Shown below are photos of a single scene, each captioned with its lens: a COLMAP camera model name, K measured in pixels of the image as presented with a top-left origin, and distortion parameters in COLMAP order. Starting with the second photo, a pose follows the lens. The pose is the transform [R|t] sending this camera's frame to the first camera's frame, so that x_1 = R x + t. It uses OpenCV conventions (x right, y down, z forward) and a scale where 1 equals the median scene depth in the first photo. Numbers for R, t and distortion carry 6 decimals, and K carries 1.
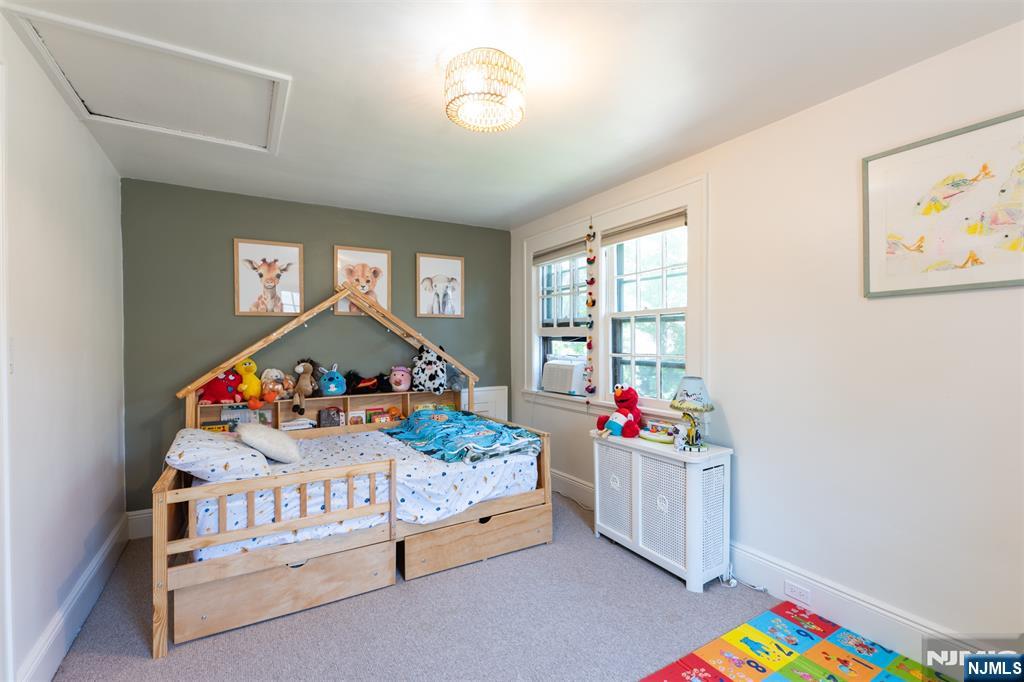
lens RADIAL K [[452.7, 0, 512.0], [0, 452.7, 341.0], [0, 0, 1]] dist [0.000754, -0.000017]
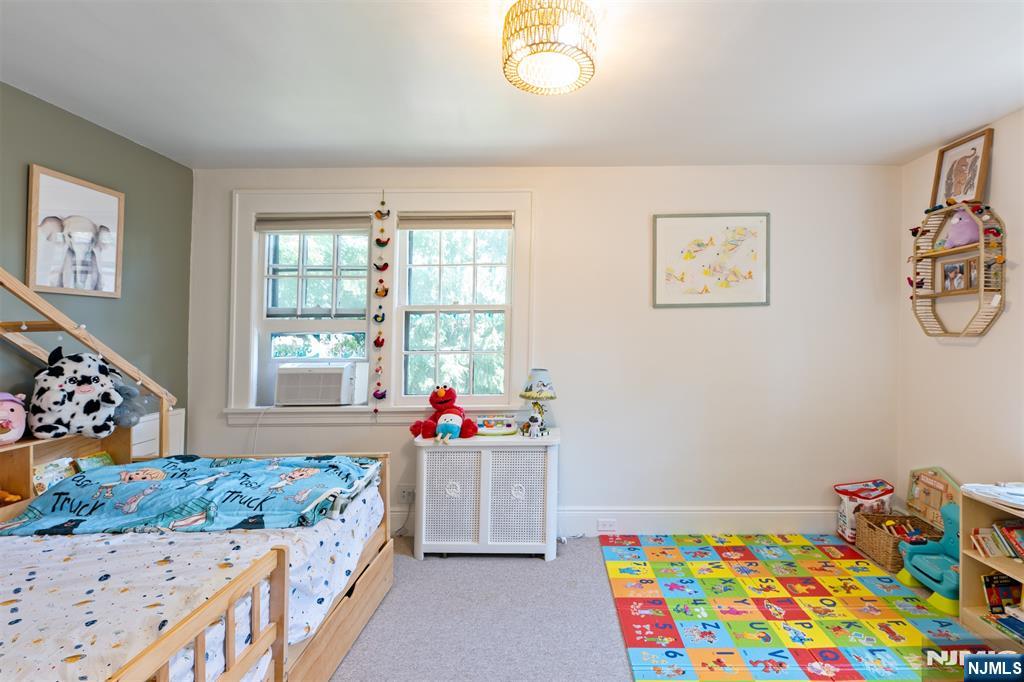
lens RADIAL K [[482.2, 0, 514.0], [0, 482.2, 335.4], [0, 0, 1]] dist [0.002459, 0.000591]
pose [[0.519403, -0.000967, 0.854529, -0.466060], [0.004008, 0.999991, -0.001305, -0.001419], [-0.854520, 0.004103, 0.519402, 0.318605]]
